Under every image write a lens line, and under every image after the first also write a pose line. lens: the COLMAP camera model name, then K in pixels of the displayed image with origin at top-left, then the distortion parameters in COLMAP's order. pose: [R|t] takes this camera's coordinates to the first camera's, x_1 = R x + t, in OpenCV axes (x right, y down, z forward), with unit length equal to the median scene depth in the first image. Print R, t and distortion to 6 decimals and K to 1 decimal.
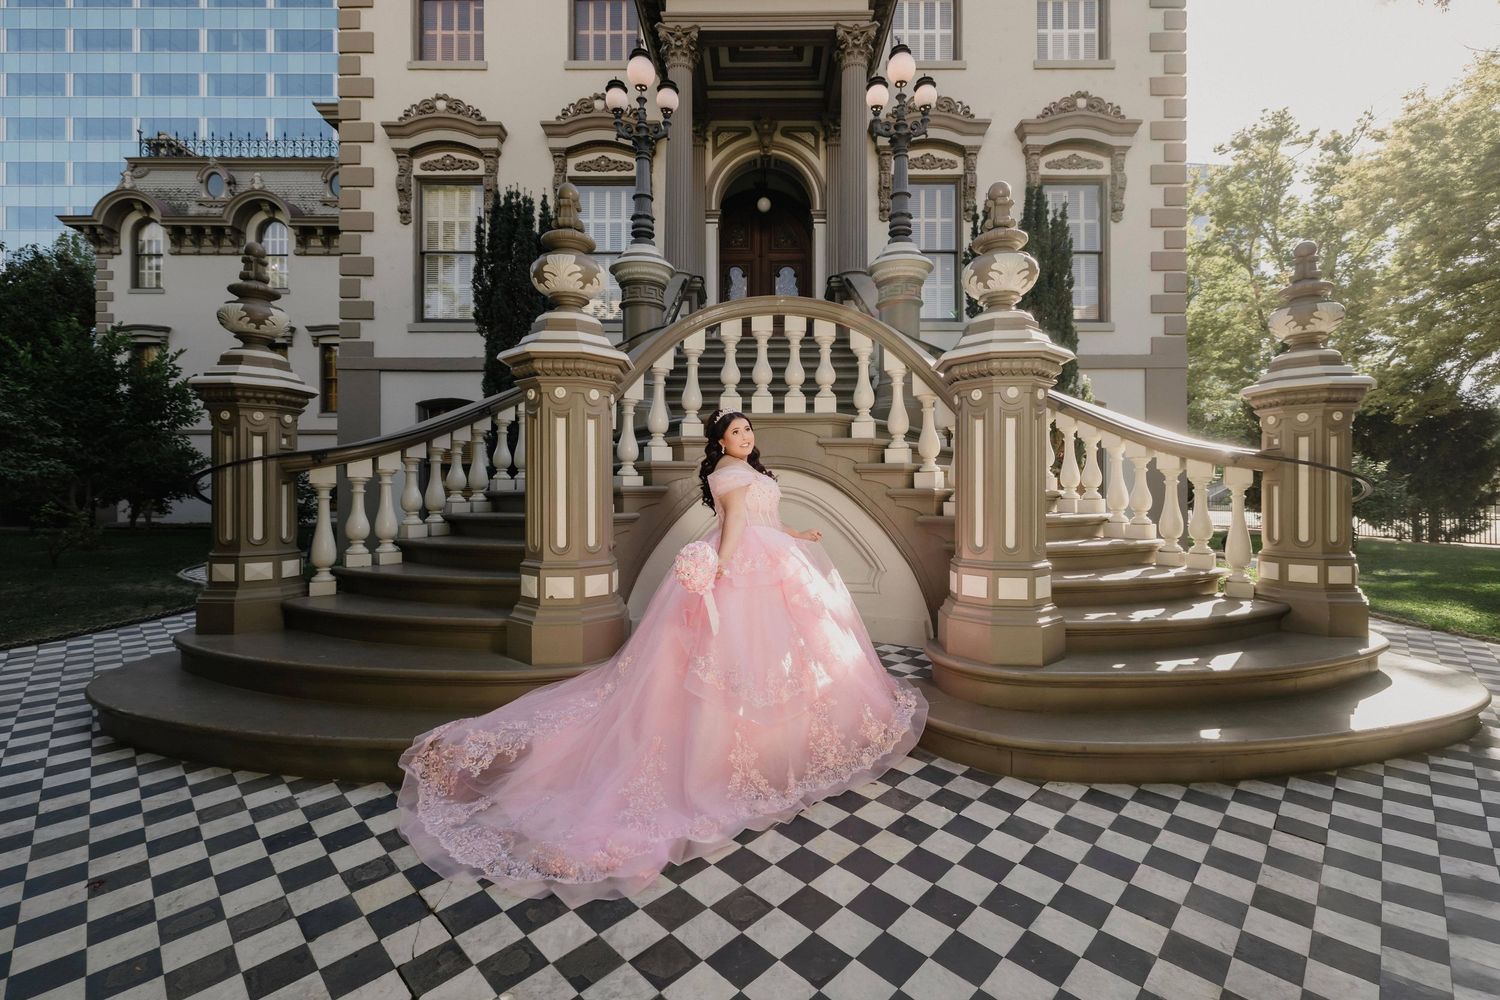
lens RADIAL K [[637.5, 0, 753.2], [0, 637.5, 493.6], [0, 0, 1]] dist [0.002132, -0.000422]
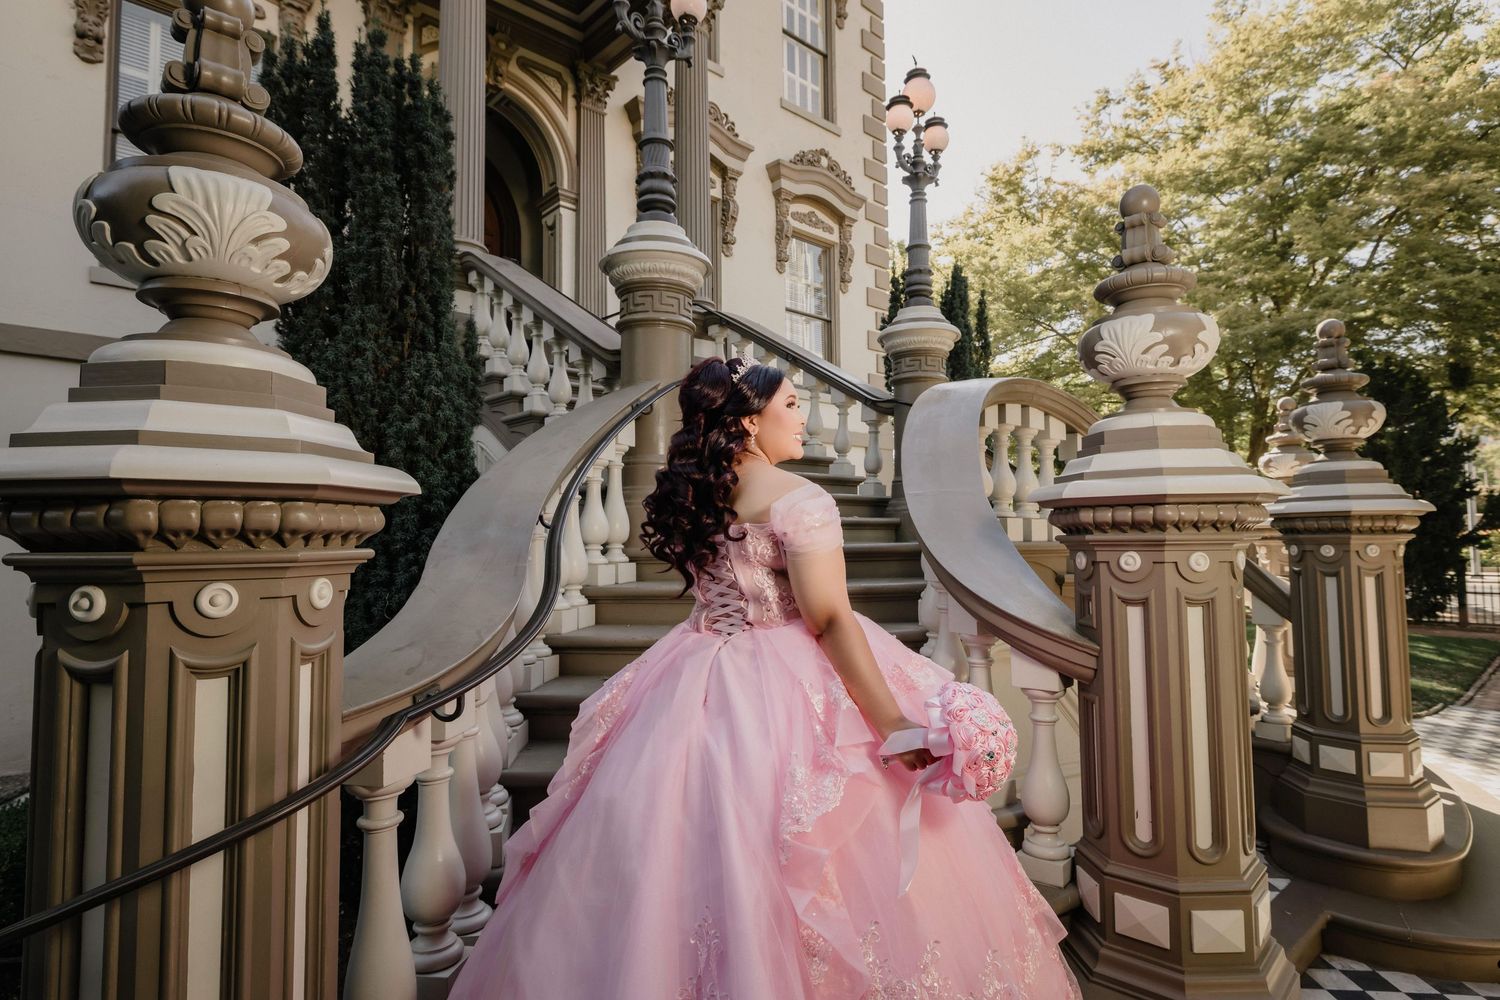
lens RADIAL K [[785.0, 0, 750.0], [0, 785.0, 500.0], [0, 0, 1]] dist [0.002869, -0.001405]
pose [[0.736424, 0.023411, 0.676116, -0.327368], [0.012732, 0.998745, -0.048449, -0.055960], [-0.676401, 0.044287, 0.735201, 0.235046]]
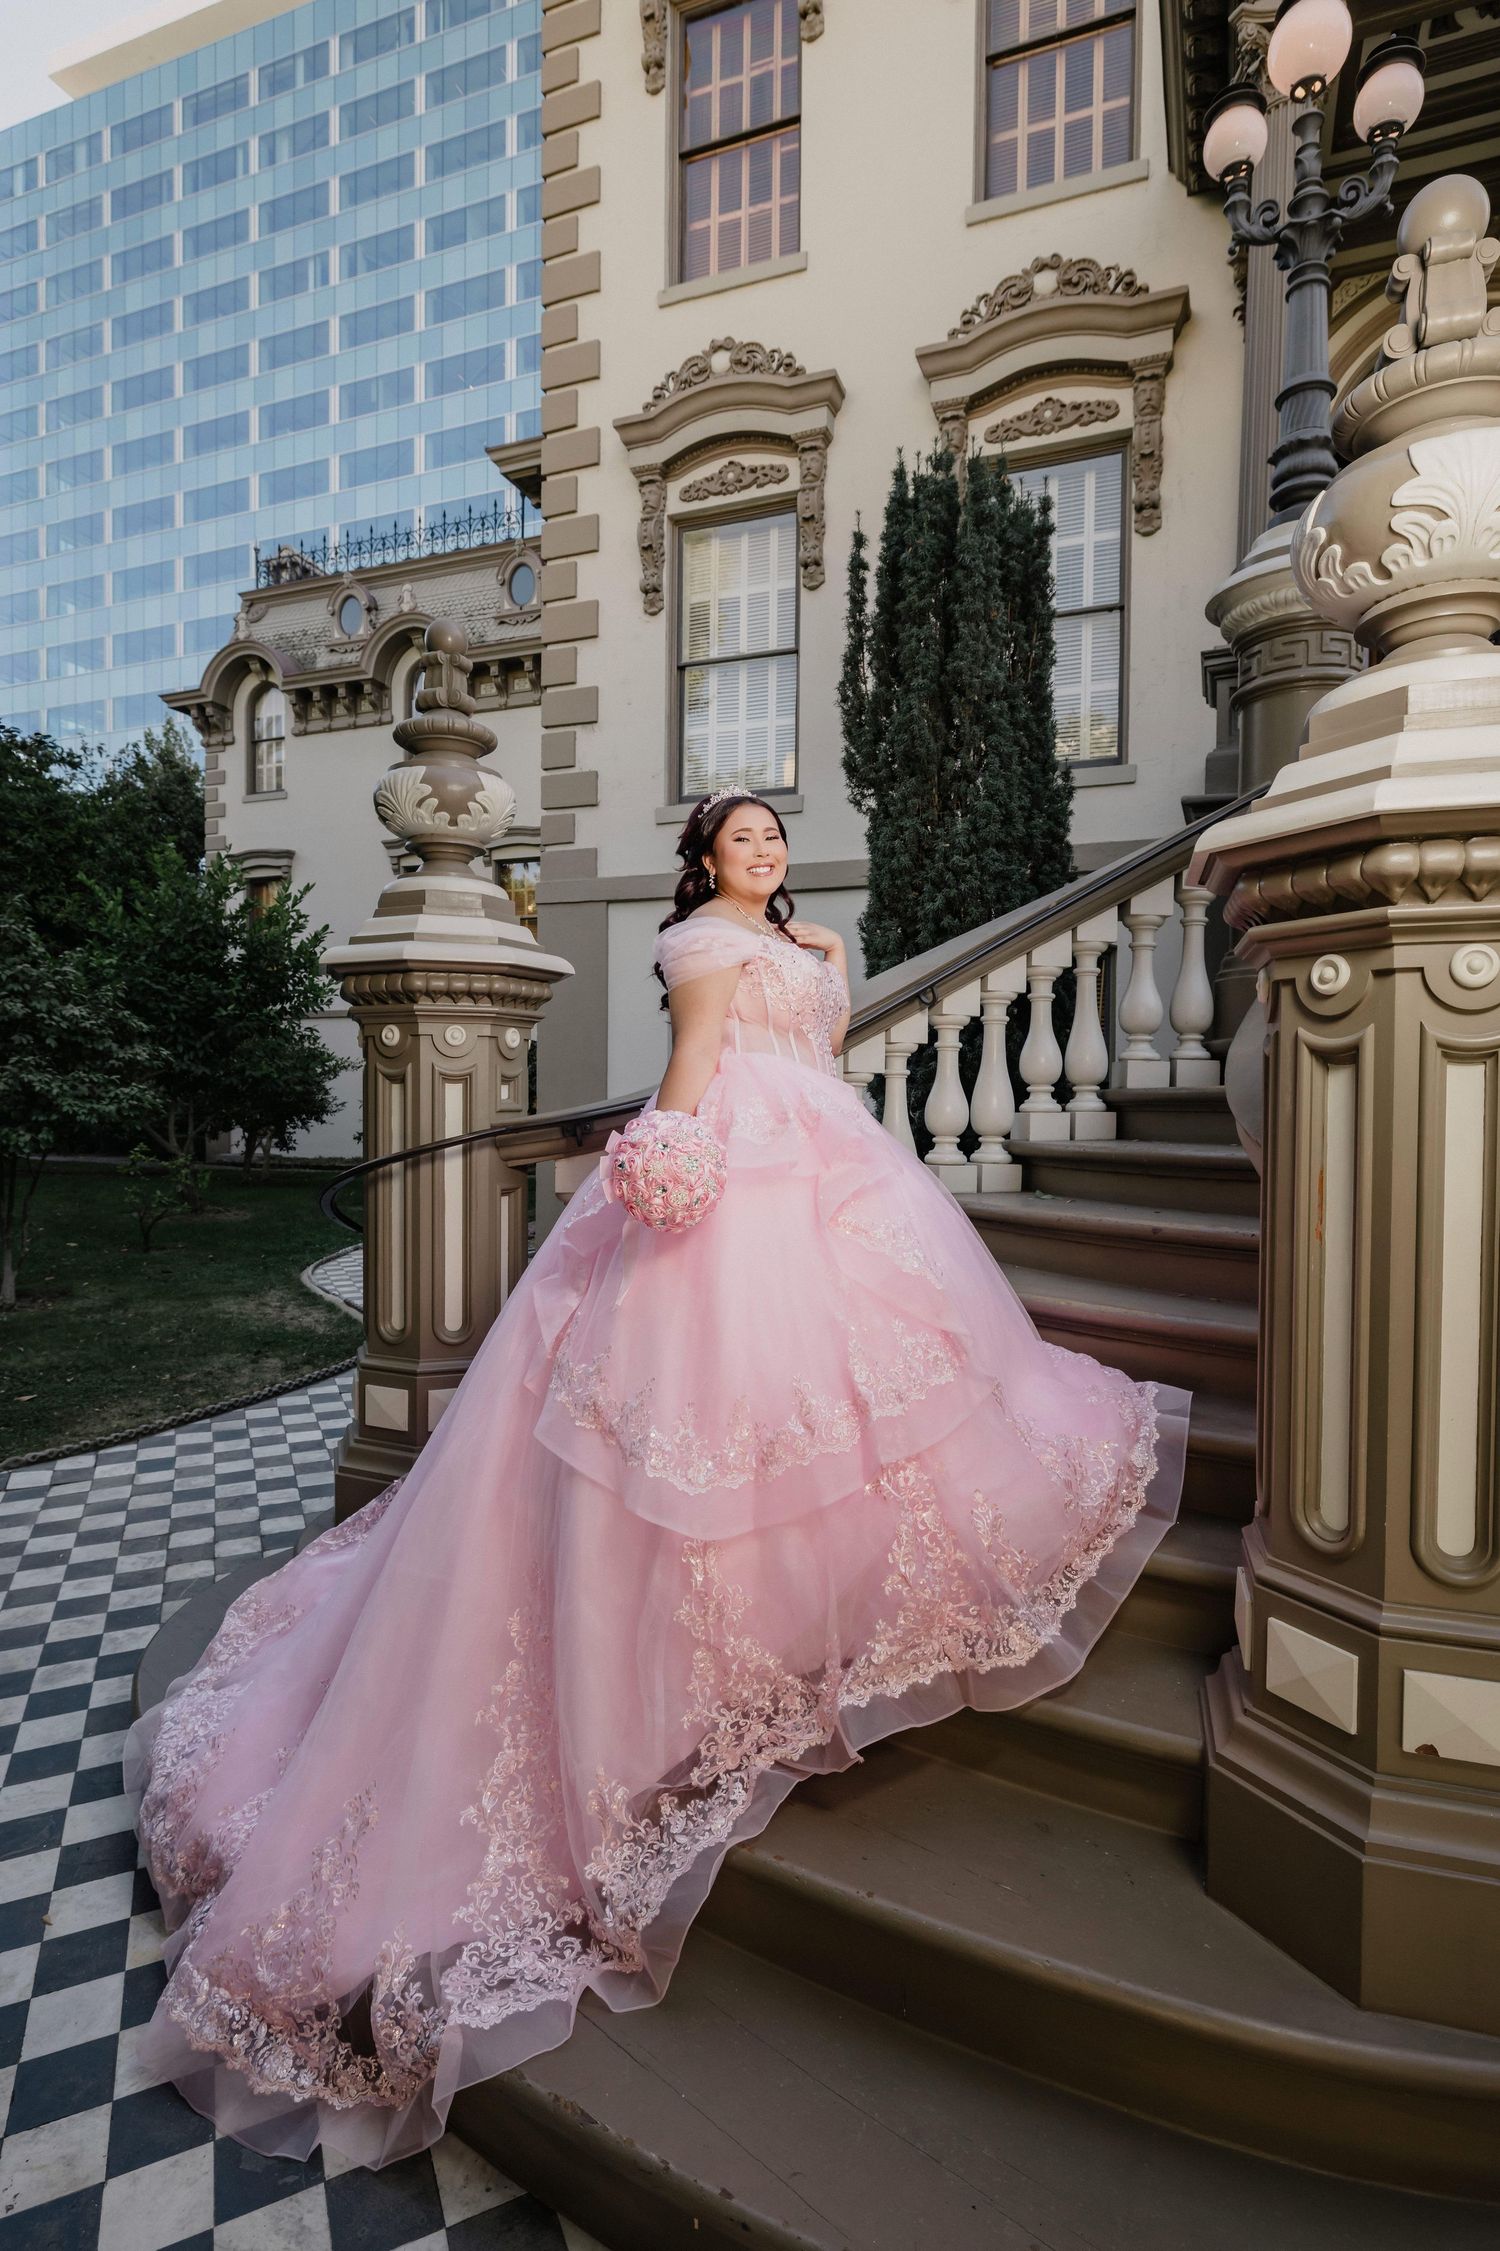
lens RADIAL K [[1178.0, 0, 746.2], [0, 1178.0, 1129.7], [0, 0, 1]] dist [0.002869, -0.001405]
pose [[0.930638, 0.016722, -0.365560, -0.120512], [-0.008295, 0.999663, 0.024611, -0.030559], [0.365848, -0.019872, 0.930463, 0.134422]]
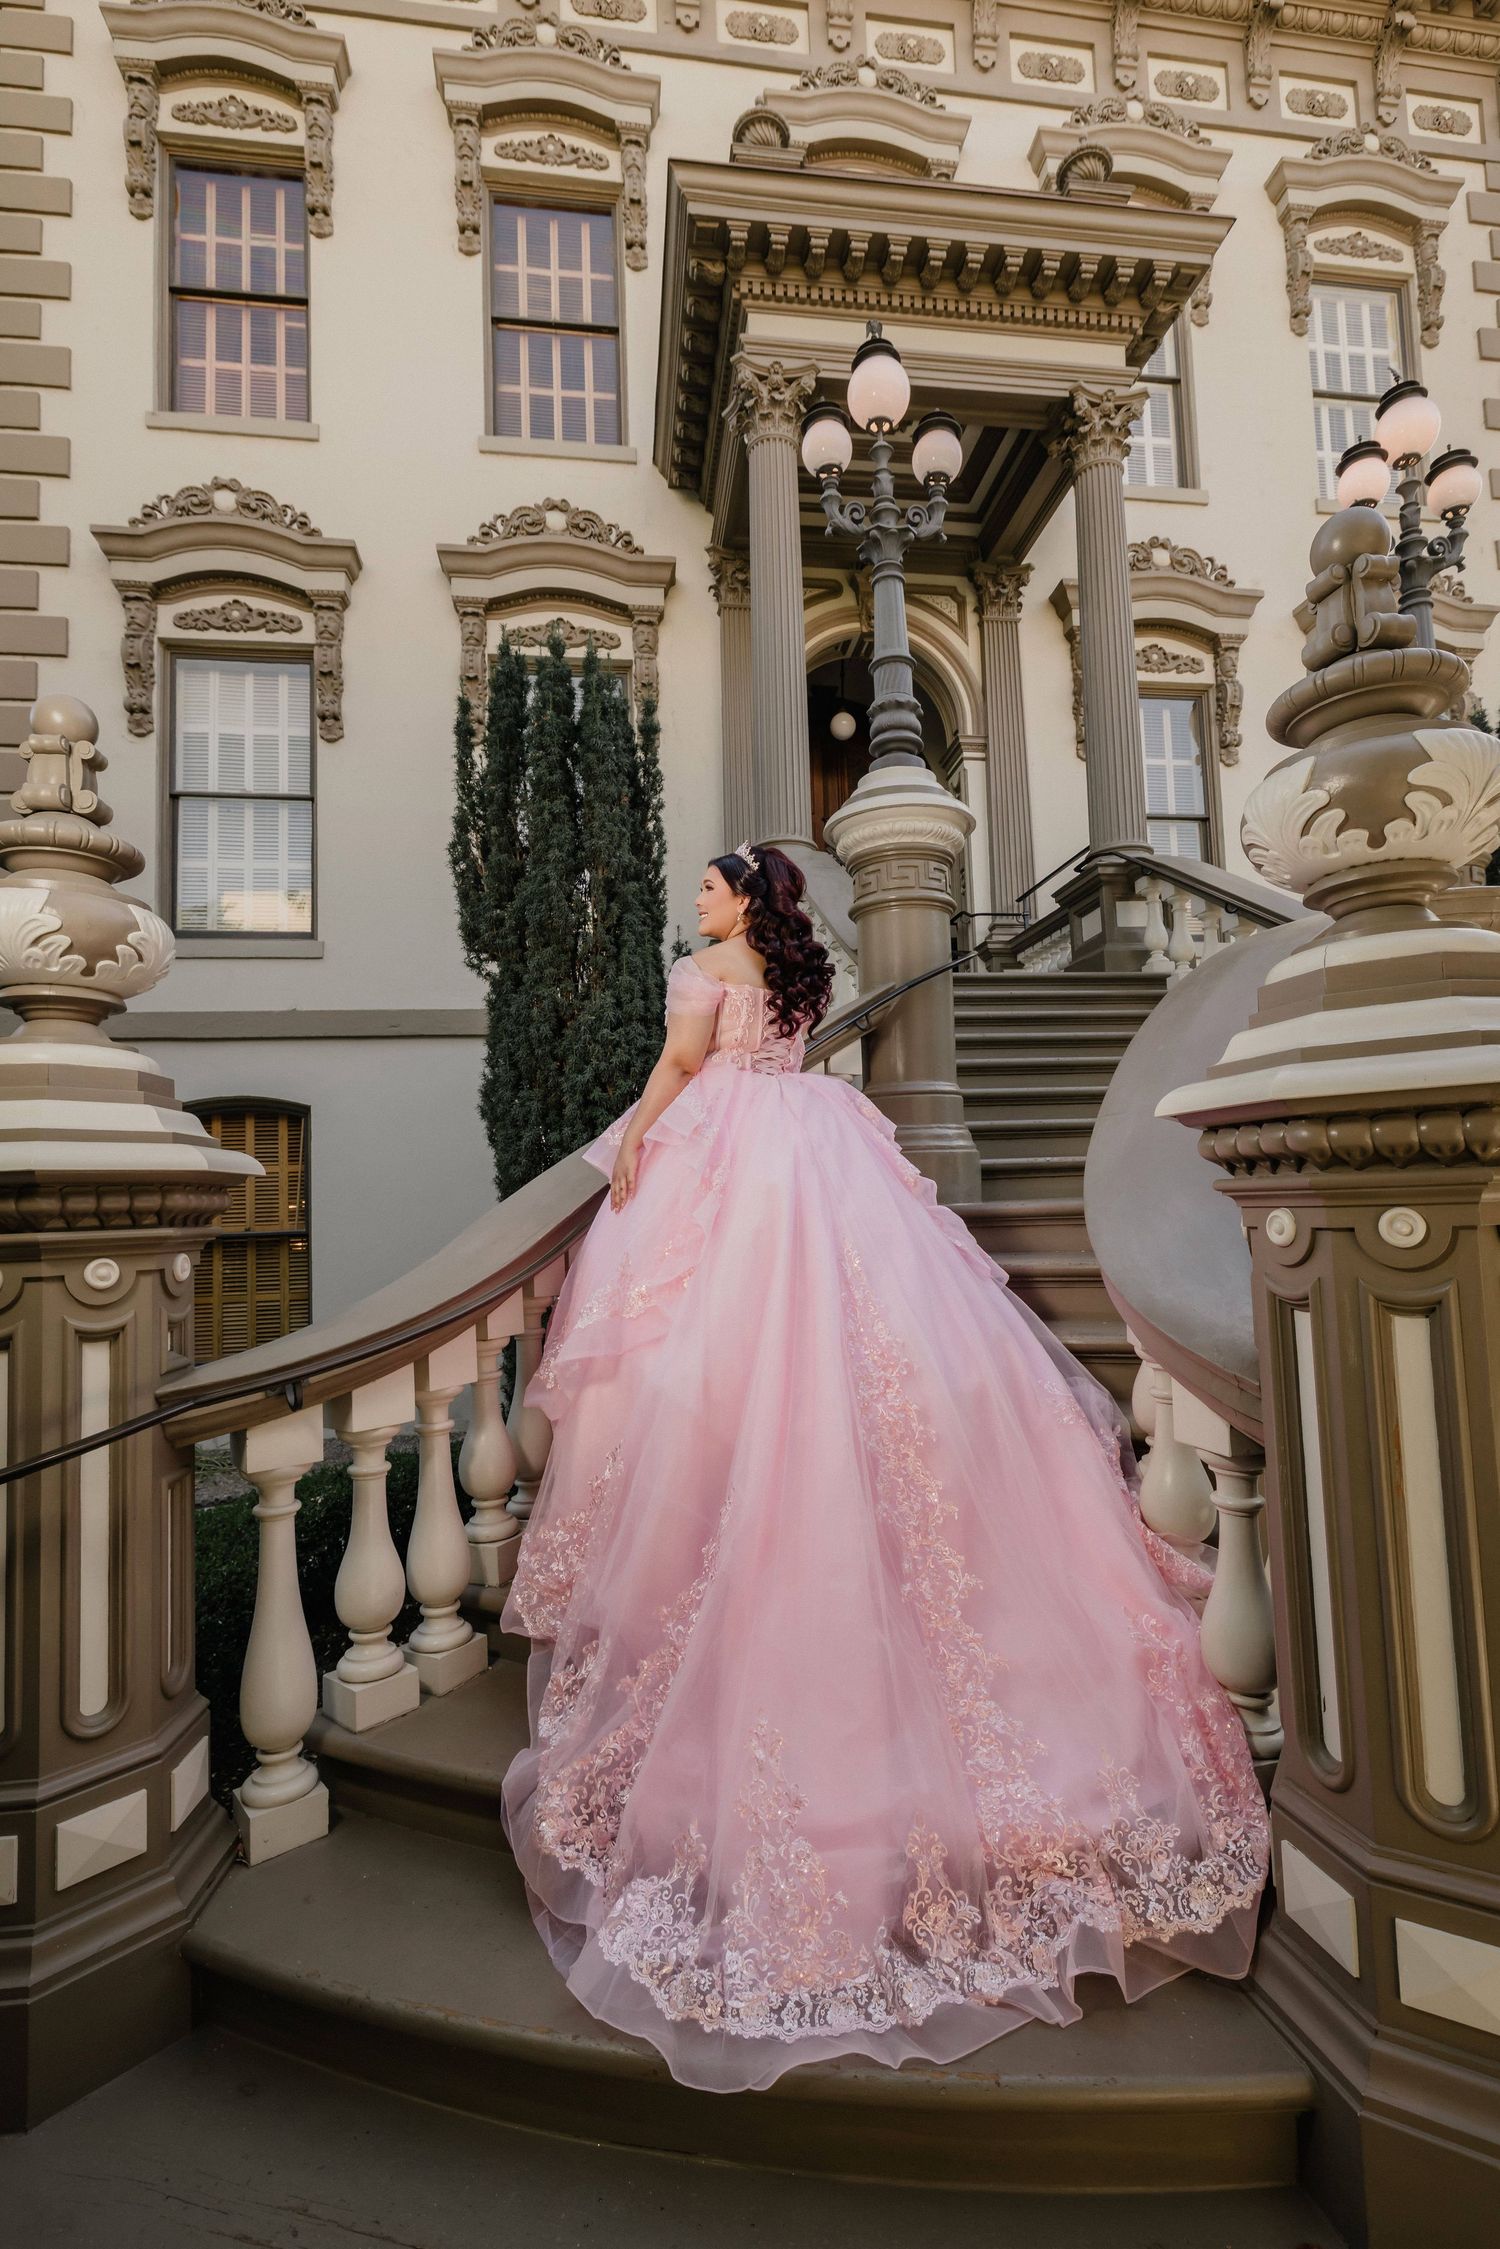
lens RADIAL K [[1039.6, 0, 771.4], [0, 1039.6, 1141.3], [0, 0, 1]] dist [-0.003256, 0.001428]
pose [[0.987614, -0.025638, 0.154796, -0.207181], [0.036017, 0.997260, -0.064621, -0.053010], [-0.152715, 0.069396, 0.985831, 0.184632]]
